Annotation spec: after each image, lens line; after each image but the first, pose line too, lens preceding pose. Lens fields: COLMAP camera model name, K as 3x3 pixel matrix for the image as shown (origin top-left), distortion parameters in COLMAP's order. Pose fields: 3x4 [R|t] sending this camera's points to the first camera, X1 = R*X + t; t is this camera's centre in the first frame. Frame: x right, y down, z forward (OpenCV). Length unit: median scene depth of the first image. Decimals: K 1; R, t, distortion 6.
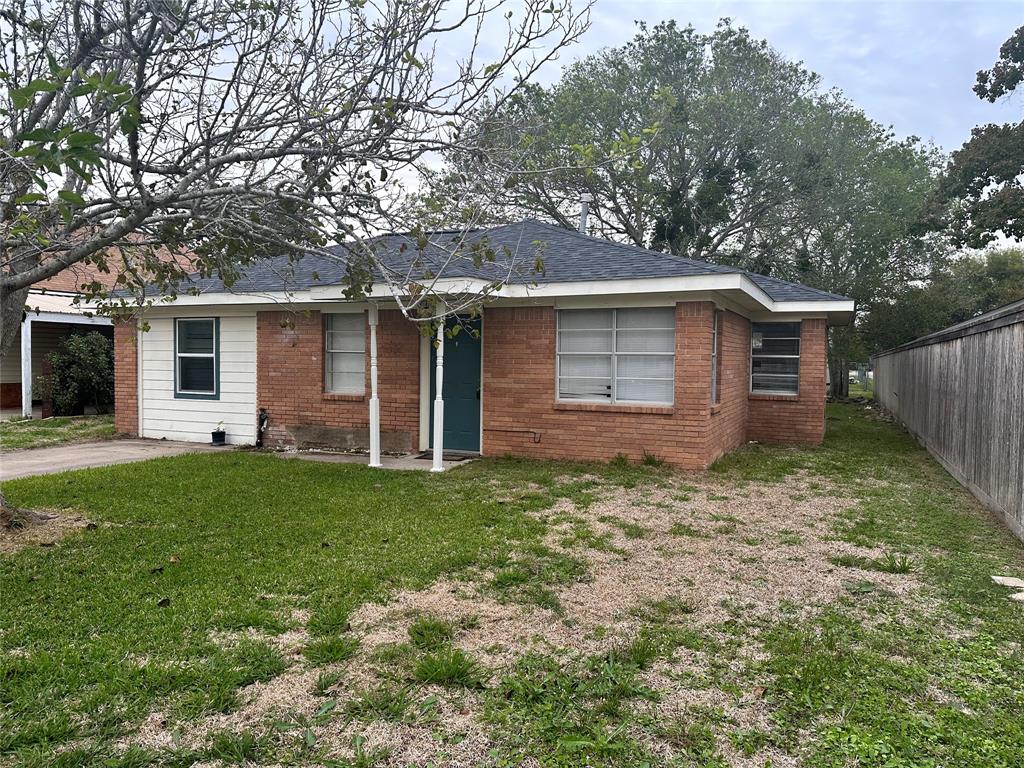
lens RADIAL K [[713.7, 0, 512.0], [0, 713.7, 384.0], [0, 0, 1]] dist [0.126445, -0.001159]
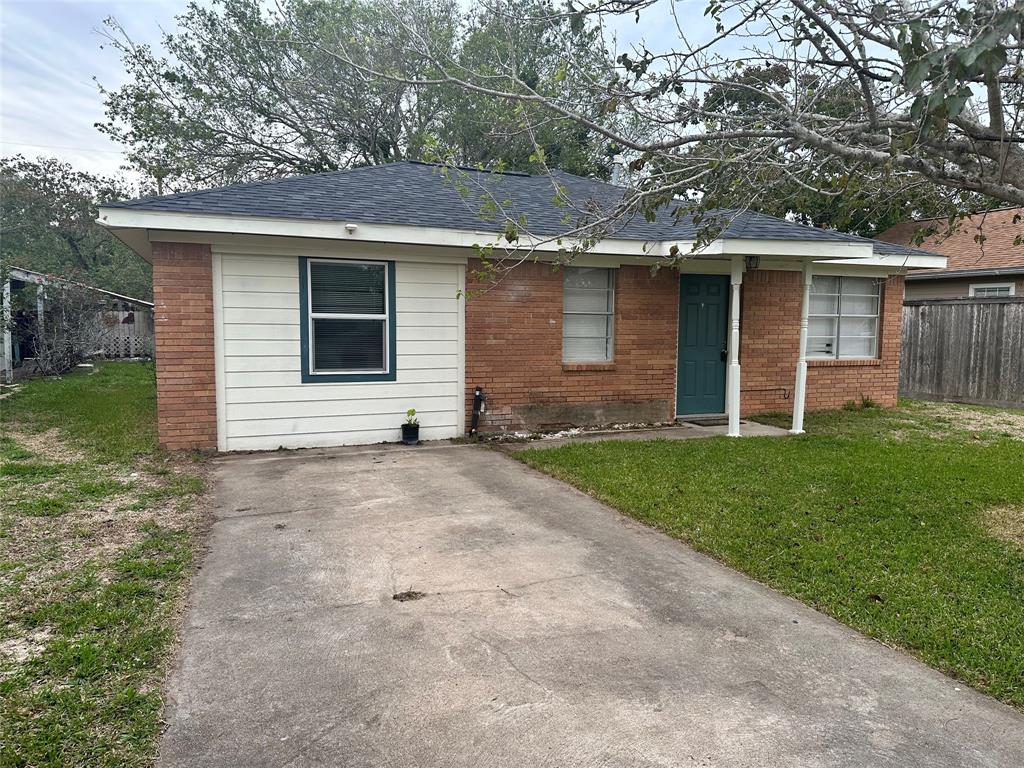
lens RADIAL K [[713.7, 0, 512.0], [0, 713.7, 384.0], [0, 0, 1]] dist [0.126445, -0.001159]
pose [[0.677953, -0.074208, 0.731350, -0.870718], [0.017023, 0.996210, 0.085302, -0.033452], [-0.734908, -0.045381, 0.676646, 0.468396]]
